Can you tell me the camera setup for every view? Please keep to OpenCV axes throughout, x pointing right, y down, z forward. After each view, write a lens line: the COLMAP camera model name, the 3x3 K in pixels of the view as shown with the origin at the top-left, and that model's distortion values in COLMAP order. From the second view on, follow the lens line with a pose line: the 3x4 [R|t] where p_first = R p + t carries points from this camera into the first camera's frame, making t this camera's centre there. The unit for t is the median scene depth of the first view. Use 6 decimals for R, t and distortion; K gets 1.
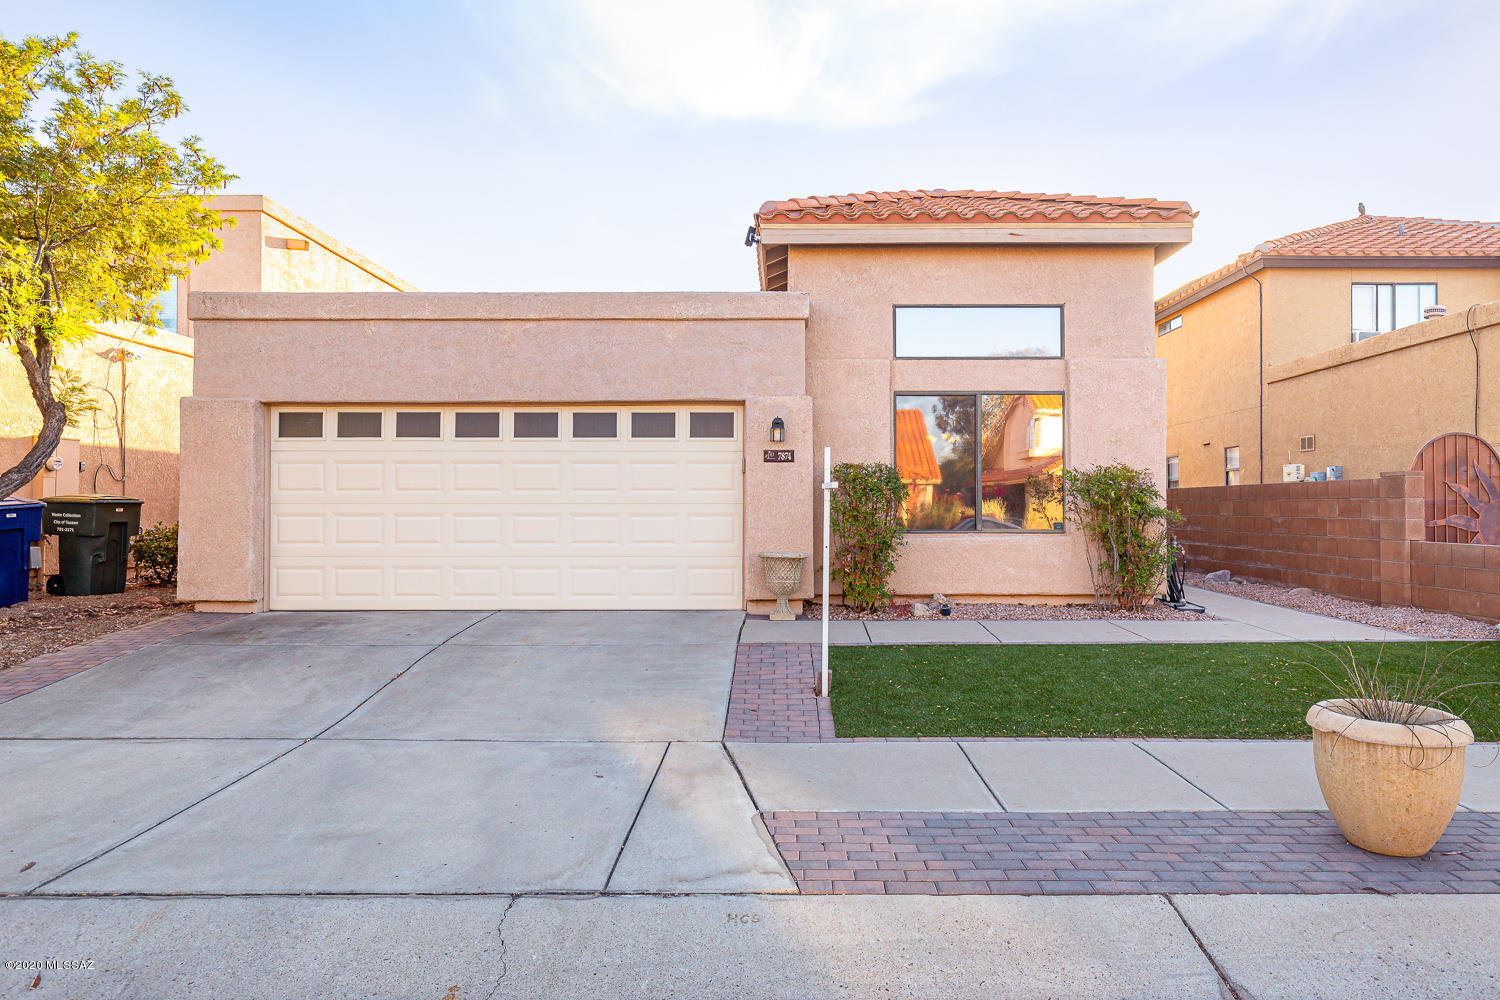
lens RADIAL K [[923.8, 0, 788.3], [0, 923.8, 494.3], [0, 0, 1]] dist [0.004179, -0.000203]
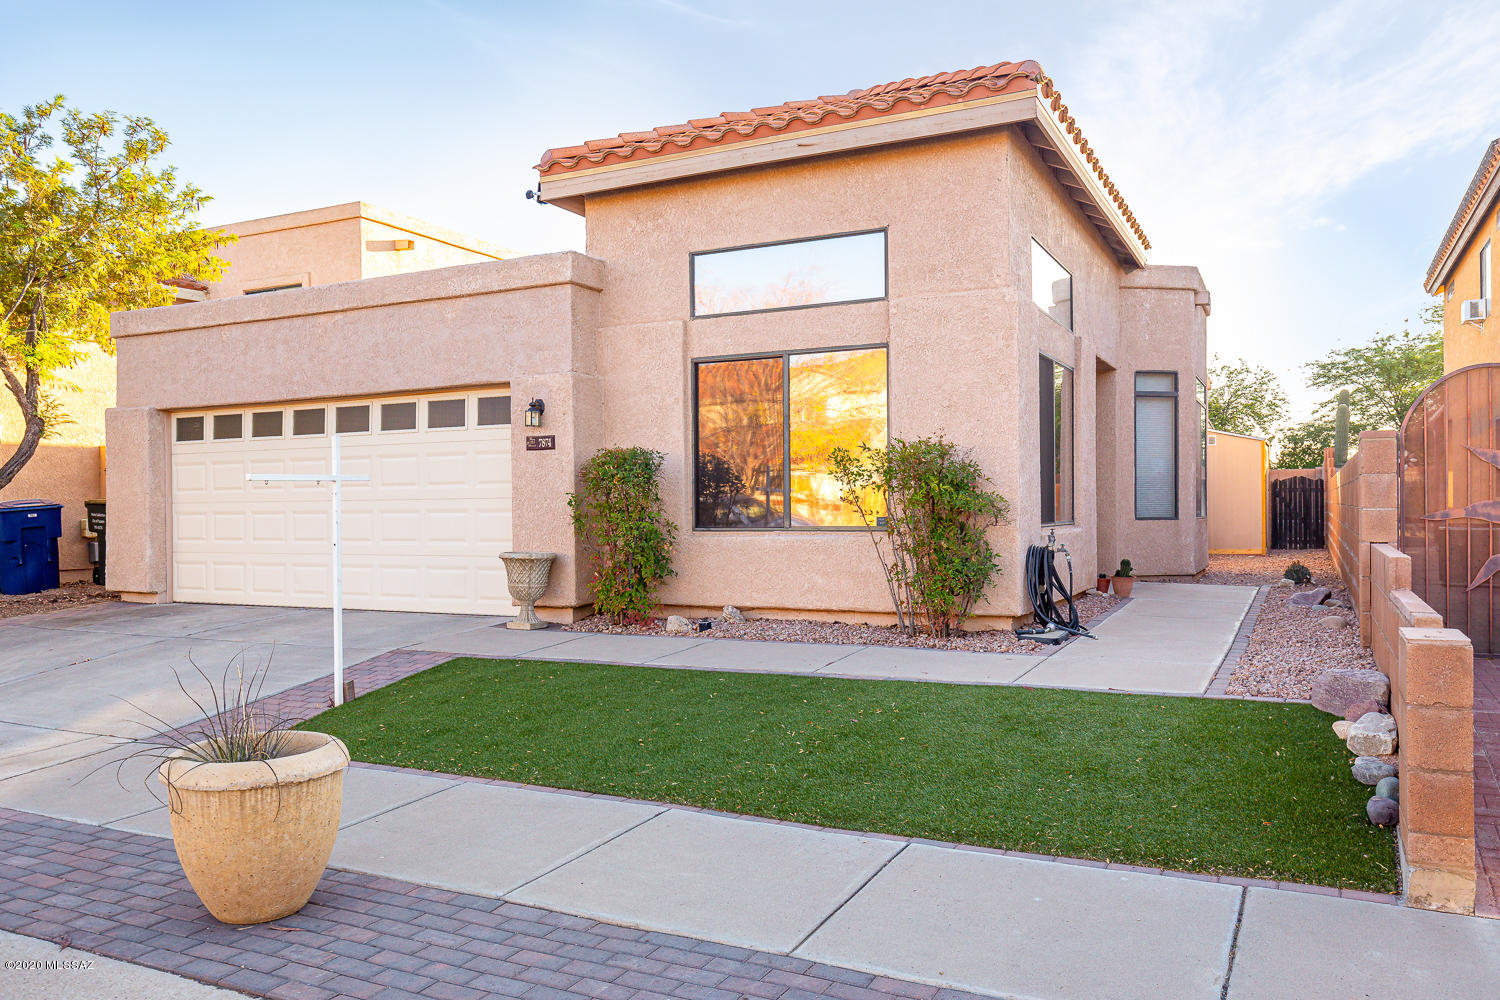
lens RADIAL K [[1116.2, 0, 752.4], [0, 1116.2, 513.3], [0, 0, 1]] dist [0.002576, -0.005888]
pose [[0.894165, -0.006743, -0.447687, 0.629311], [0.017745, 0.999635, 0.020386, 0.007292], [0.447386, -0.026173, 0.893958, 0.137990]]
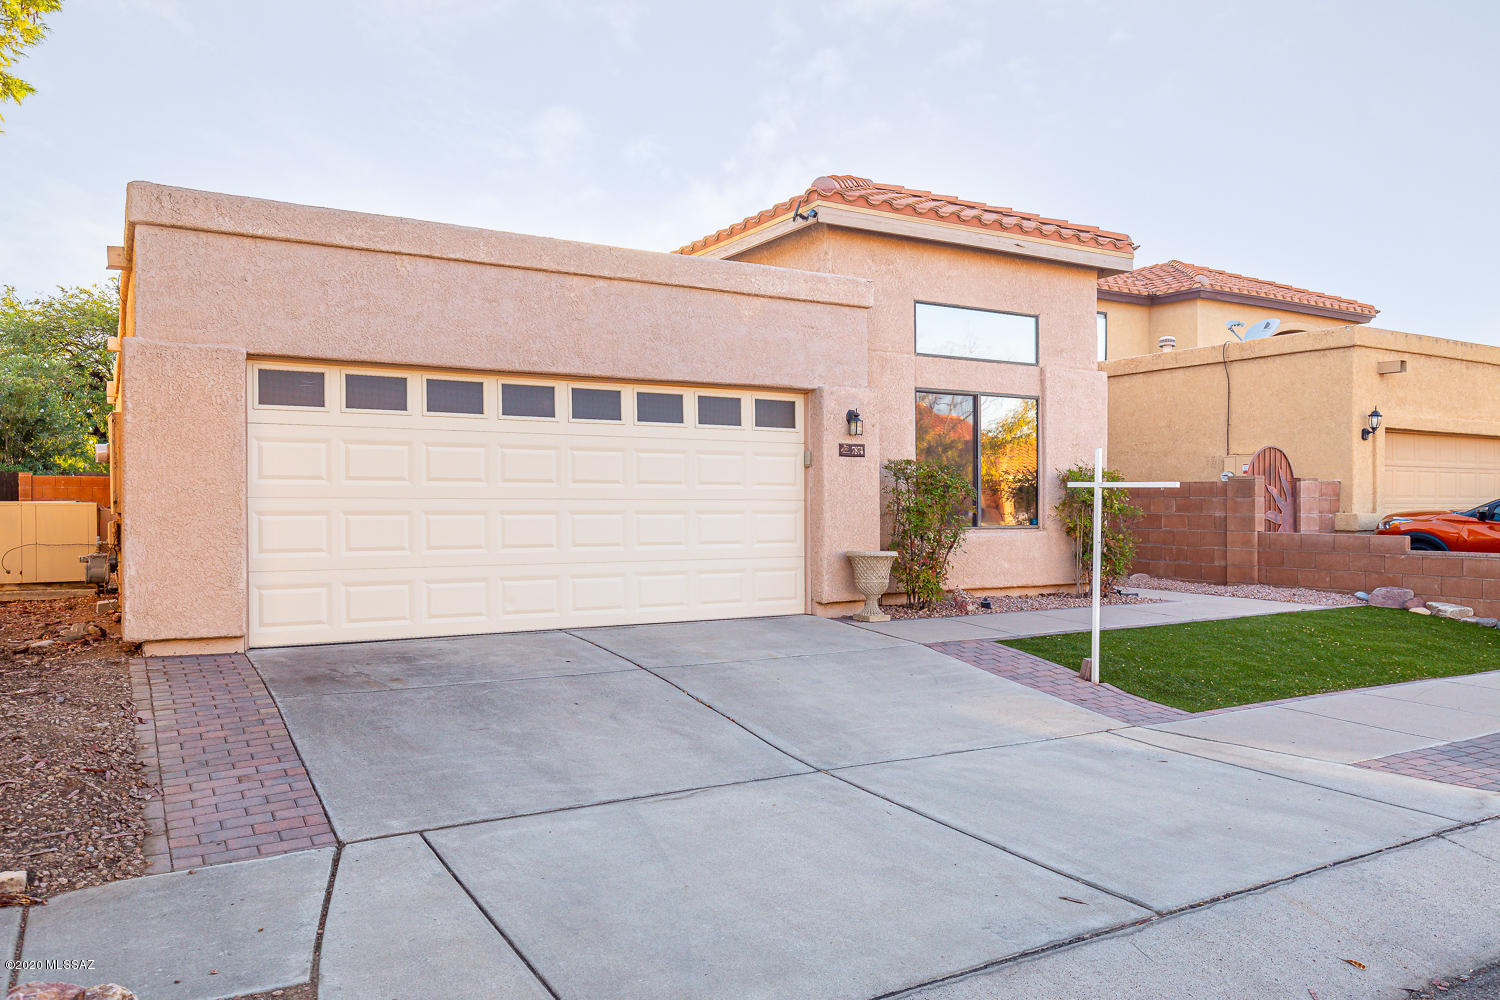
lens RADIAL K [[1072.2, 0, 750.3], [0, 1072.2, 500.8], [0, 0, 1]] dist [0.000823, -0.001654]
pose [[0.861179, 0.003451, 0.508289, -0.646195], [-0.010594, 0.999882, 0.011160, -0.000607], [-0.508191, -0.014995, 0.861114, 0.099910]]
